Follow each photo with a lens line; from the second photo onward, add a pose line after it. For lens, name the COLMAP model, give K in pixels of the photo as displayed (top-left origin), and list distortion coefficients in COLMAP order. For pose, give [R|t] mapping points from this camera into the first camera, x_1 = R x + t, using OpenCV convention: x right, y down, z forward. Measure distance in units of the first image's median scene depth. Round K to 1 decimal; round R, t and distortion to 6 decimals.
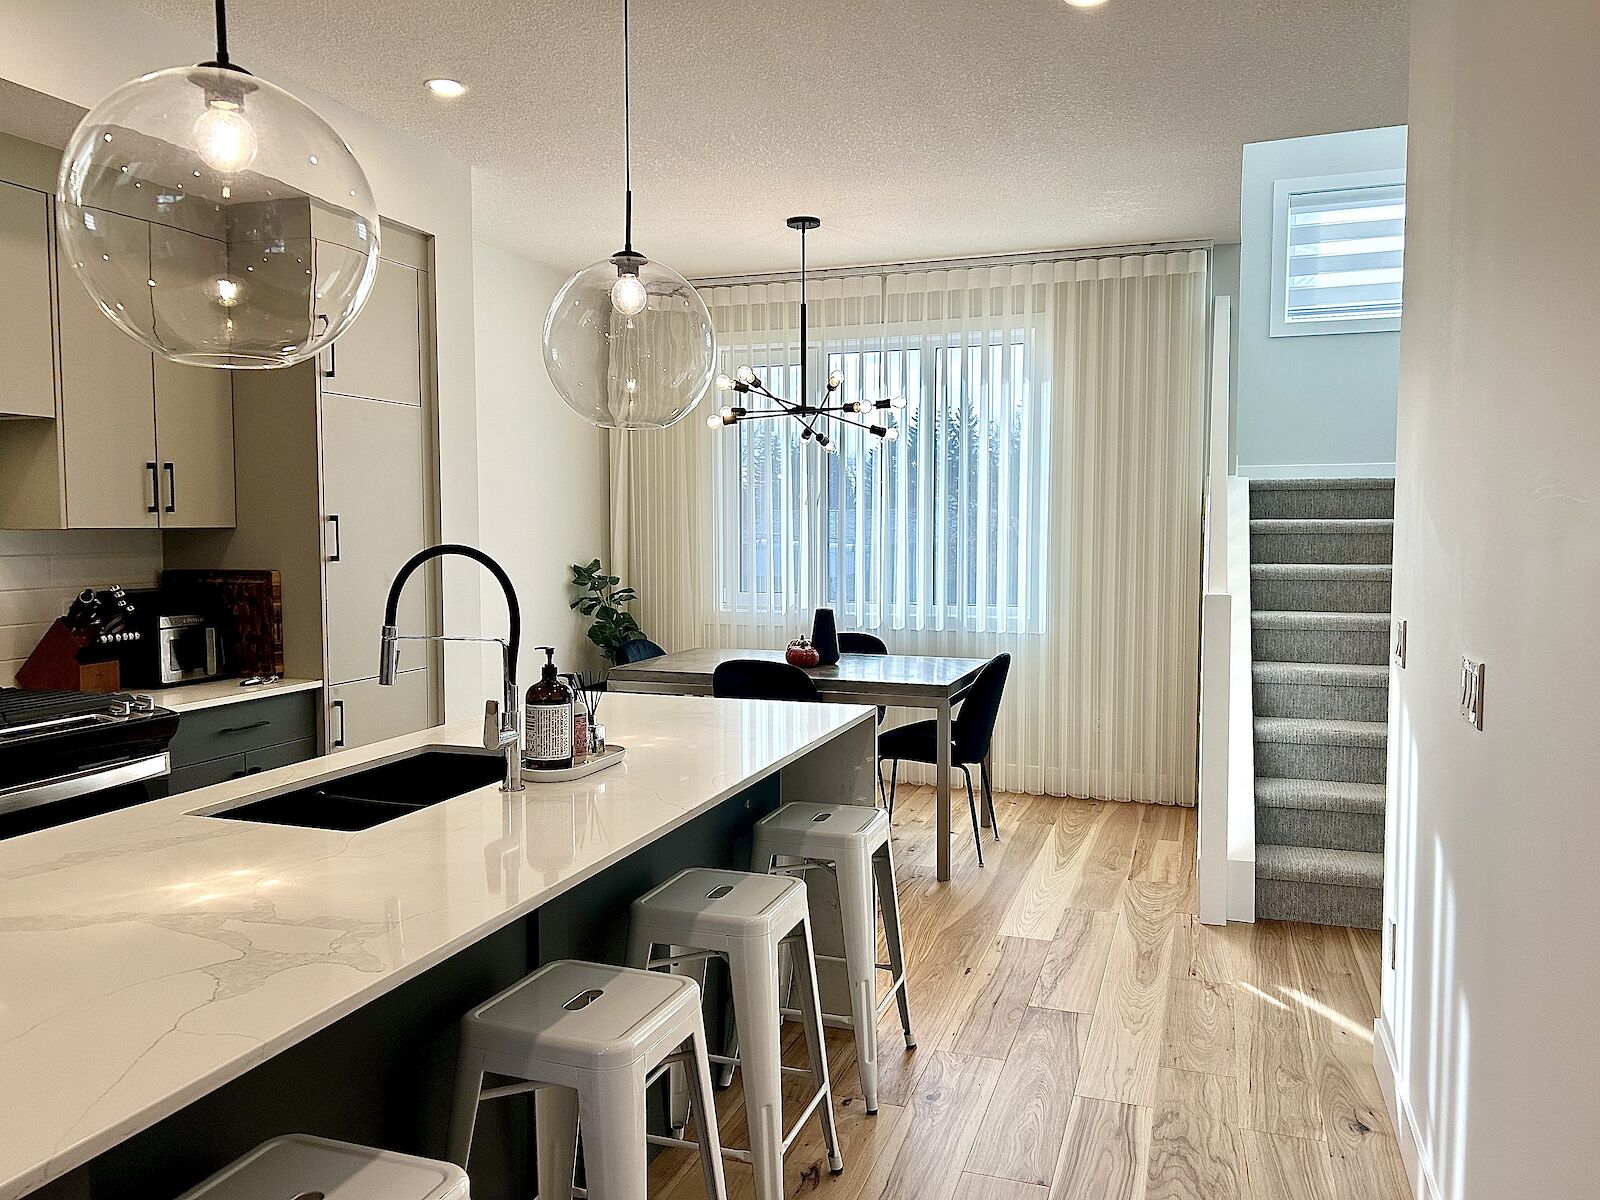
lens RADIAL K [[1218.2, 0, 800.0], [0, 1218.2, 600.0], [0, 0, 1]] dist [0.052927, 0.001733]
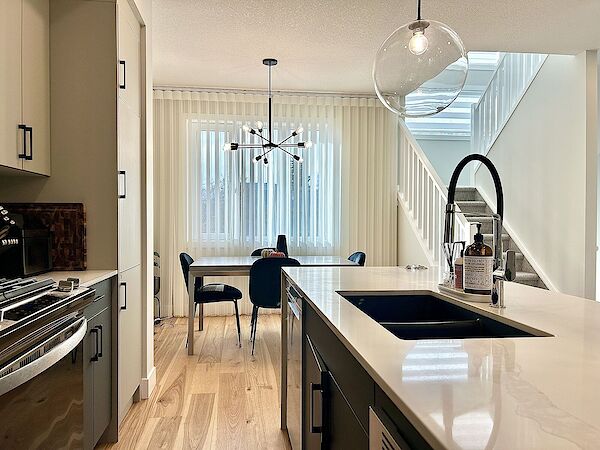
lens RADIAL K [[456.8, 0, 300.0], [0, 456.8, 225.0], [0, 0, 1]] dist [0.052927, 0.001733]
pose [[0.898372, -0.001551, 0.439234, -0.433478], [0.025369, 0.998508, -0.048363, 0.040601], [-0.438503, 0.054591, 0.897070, 0.330924]]
